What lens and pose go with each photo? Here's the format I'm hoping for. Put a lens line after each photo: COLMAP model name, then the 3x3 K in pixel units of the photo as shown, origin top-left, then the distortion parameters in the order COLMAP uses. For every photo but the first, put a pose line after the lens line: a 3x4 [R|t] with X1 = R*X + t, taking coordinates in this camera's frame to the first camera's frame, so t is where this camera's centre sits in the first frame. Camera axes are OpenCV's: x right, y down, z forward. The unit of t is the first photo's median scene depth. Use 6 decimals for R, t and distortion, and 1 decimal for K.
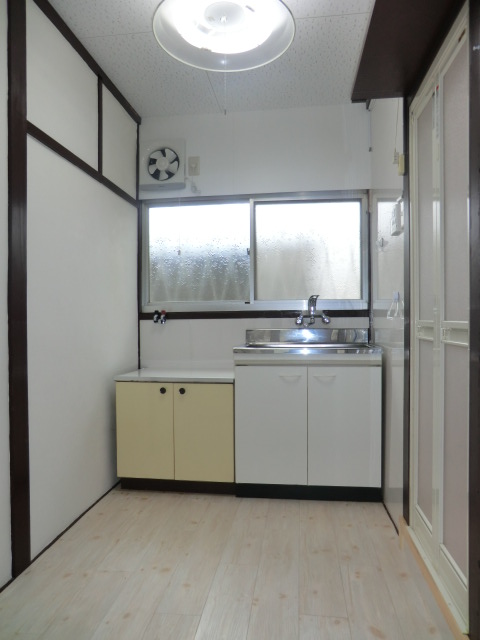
lens RADIAL K [[453.0, 0, 240.0], [0, 453.0, 320.0], [0, 0, 1]] dist [-0.130406, 0.102096]
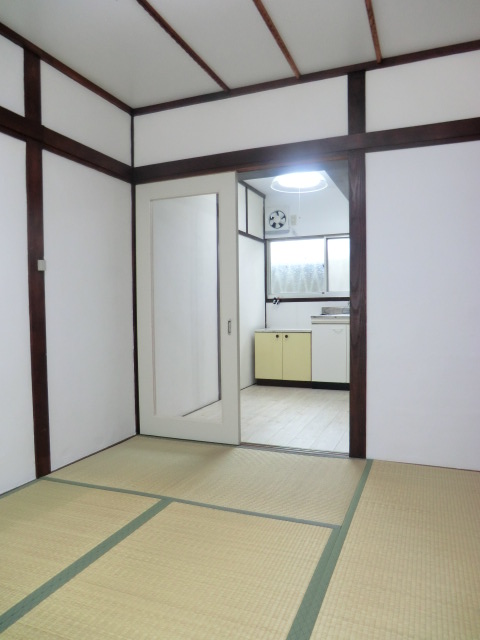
lens RADIAL K [[453.0, 0, 240.0], [0, 453.0, 320.0], [0, 0, 1]] dist [-0.130406, 0.102096]
pose [[0.964853, 0.005166, -0.262740, 0.176209], [0.003968, 0.999406, 0.034220, 0.007130], [0.262761, -0.034060, 0.964260, -0.887399]]
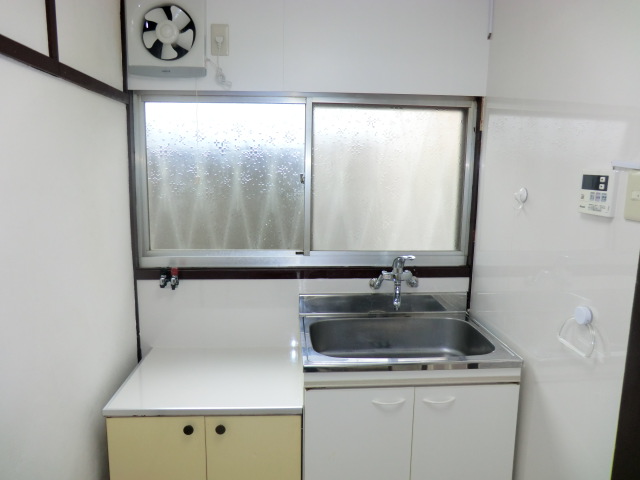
lens RADIAL K [[456.5, 0, 320.0], [0, 456.5, 240.0], [0, 0, 1]] dist [-0.050901, 0.003377]
pose [[0.979906, -0.009139, 0.199251, -0.094335], [-0.020701, 0.988896, 0.147164, -0.165387], [-0.198383, -0.148331, 0.968835, 0.325085]]
